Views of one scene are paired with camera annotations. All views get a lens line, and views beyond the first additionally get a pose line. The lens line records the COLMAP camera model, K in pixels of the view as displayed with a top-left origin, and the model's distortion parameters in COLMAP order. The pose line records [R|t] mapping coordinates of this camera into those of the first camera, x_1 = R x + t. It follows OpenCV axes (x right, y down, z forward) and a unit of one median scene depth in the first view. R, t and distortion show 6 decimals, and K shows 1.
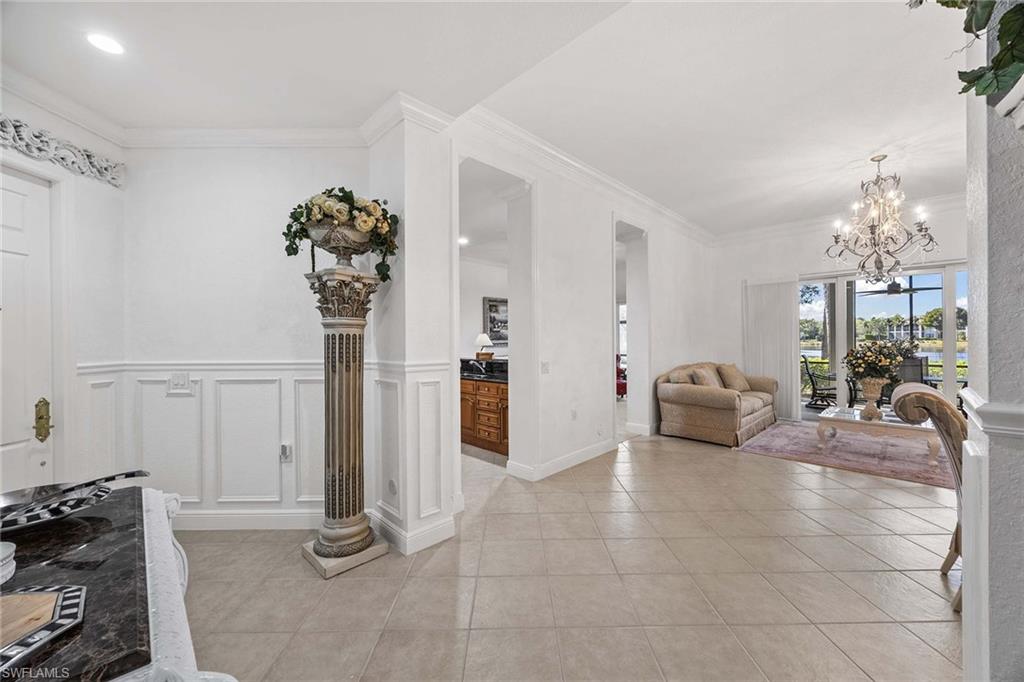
lens RADIAL K [[393.2, 0, 512.0], [0, 393.2, 341.0], [0, 0, 1]] dist [-0.001508, -0.000071]
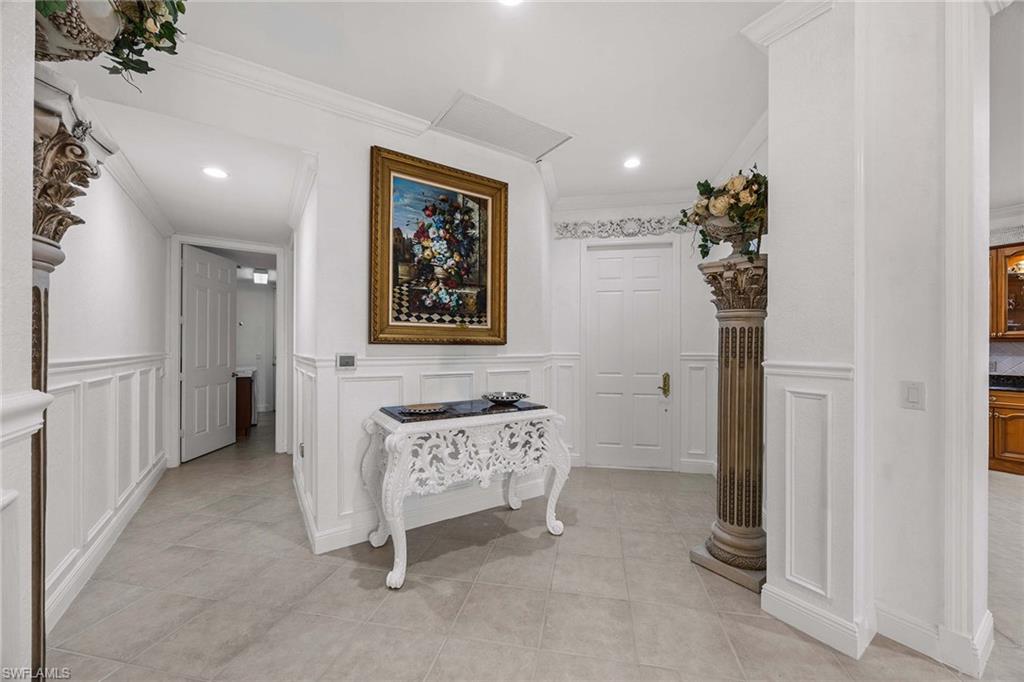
lens RADIAL K [[393.2, 0, 512.0], [0, 393.2, 341.0], [0, 0, 1]] dist [-0.001508, -0.000071]
pose [[-0.208830, -0.007599, -0.977922, 0.610675], [-0.010886, 0.999926, -0.005446, 0.027756], [0.977891, 0.009509, -0.208898, 0.693745]]
